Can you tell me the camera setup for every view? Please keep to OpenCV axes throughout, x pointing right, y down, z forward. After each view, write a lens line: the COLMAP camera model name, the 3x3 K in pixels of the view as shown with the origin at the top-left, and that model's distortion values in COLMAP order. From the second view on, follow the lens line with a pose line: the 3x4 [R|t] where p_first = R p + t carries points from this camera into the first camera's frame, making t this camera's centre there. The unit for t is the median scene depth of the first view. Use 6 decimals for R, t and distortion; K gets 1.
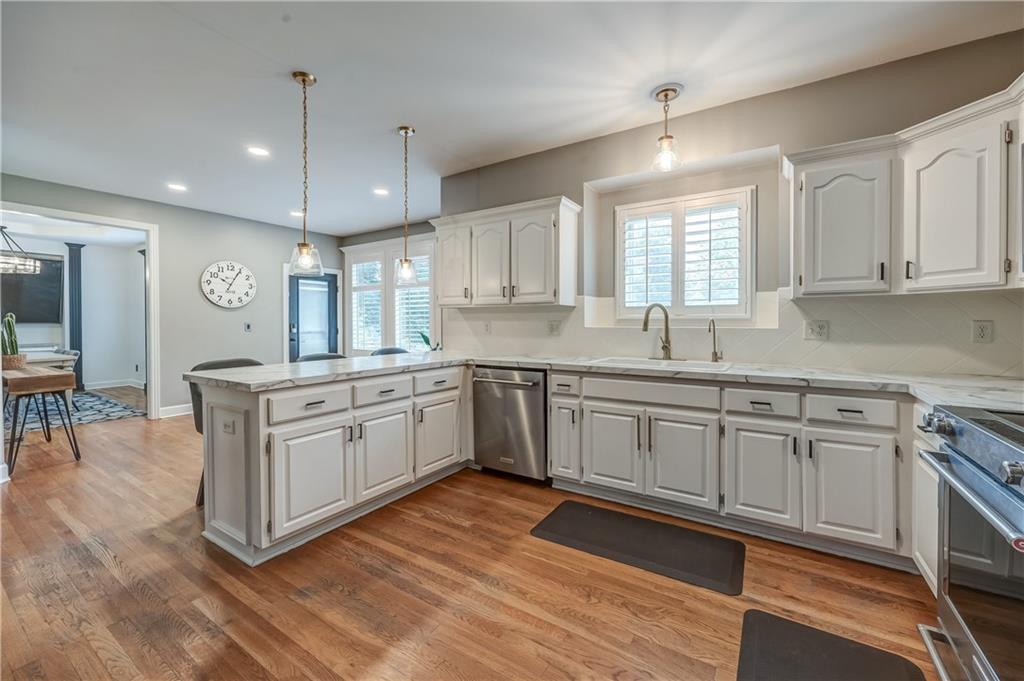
lens RADIAL K [[400.5, 0, 552.6], [0, 400.5, 325.4], [0, 0, 1]] dist [0.002140, -0.000806]
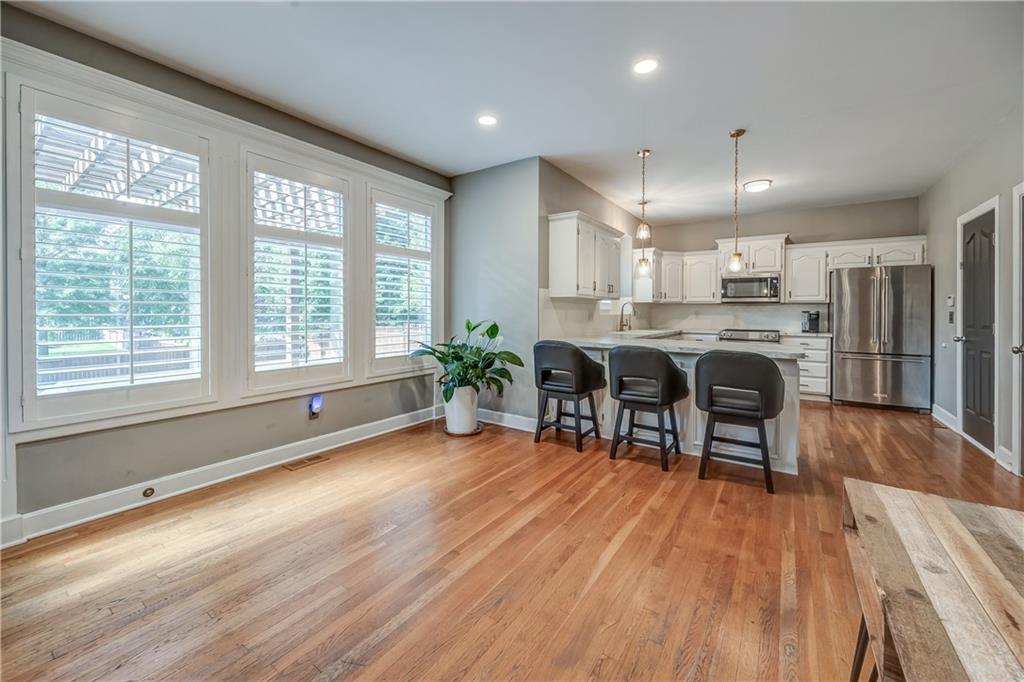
lens RADIAL K [[400.5, 0, 518.5], [0, 400.5, 312.1], [0, 0, 1]] dist [0.002140, -0.000806]
pose [[0.071783, 0.002045, 0.997418, -1.482301], [0.002888, 0.999993, -0.002258, -0.001614], [-0.997416, 0.003043, 0.071777, 1.198132]]
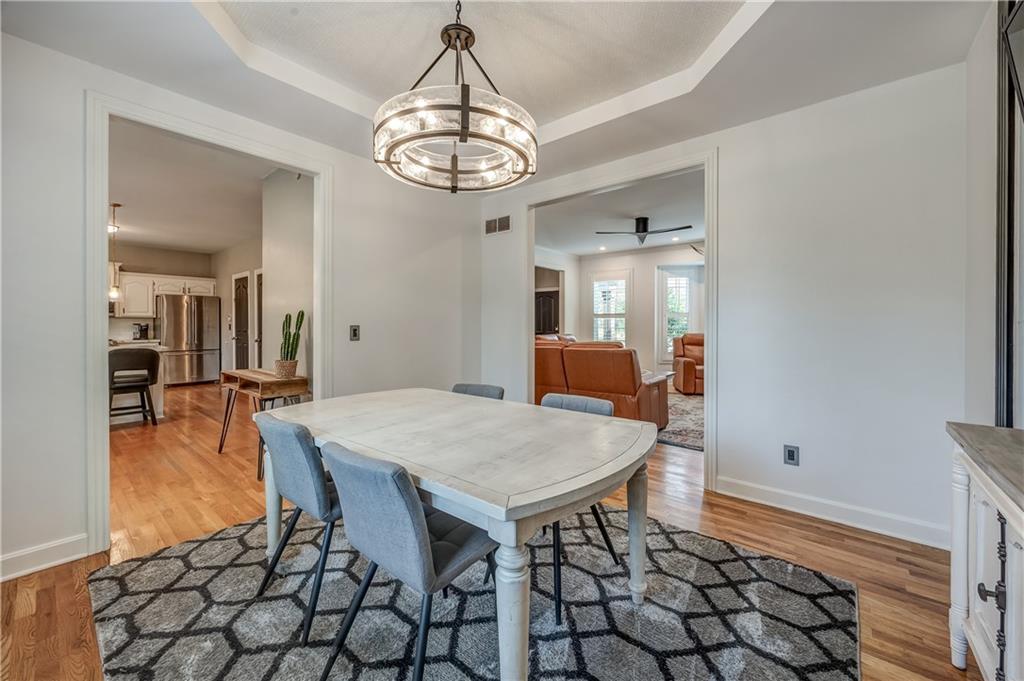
lens RADIAL K [[400.5, 0, 507.9], [0, 400.5, 323.3], [0, 0, 1]] dist [0.002140, -0.000806]
pose [[-0.985412, 0.000739, 0.170187, -2.145122], [0.002028, 0.999971, 0.007397, -0.020014], [-0.170177, 0.007635, -0.985384, 1.978485]]
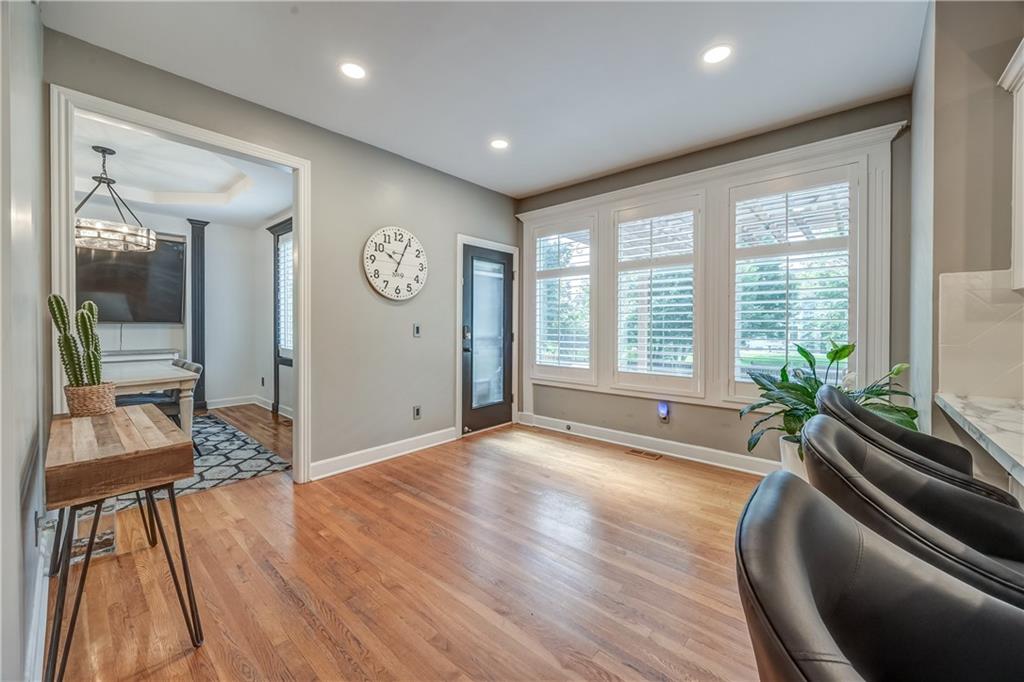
lens RADIAL K [[400.5, 0, 515.9], [0, 400.5, 328.9], [0, 0, 1]] dist [0.002140, -0.000806]
pose [[0.979331, 0.007910, -0.202110, -0.722700], [-0.007732, 0.999969, 0.001675, -0.001418], [0.202117, -0.000078, 0.979361, 0.612302]]
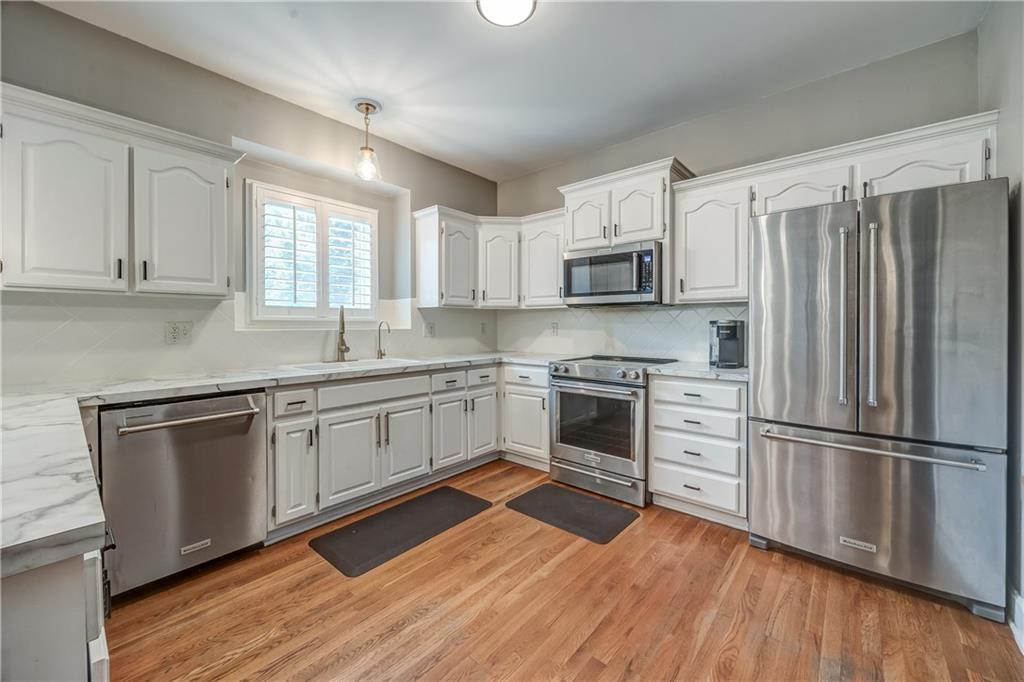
lens RADIAL K [[400.5, 0, 516.0], [0, 400.5, 326.4], [0, 0, 1]] dist [0.002140, -0.000806]
pose [[0.177317, -0.002658, 0.984150, -0.544095], [0.009438, 0.999955, 0.001000, 0.000759], [-0.984109, 0.009111, 0.177334, 0.343495]]
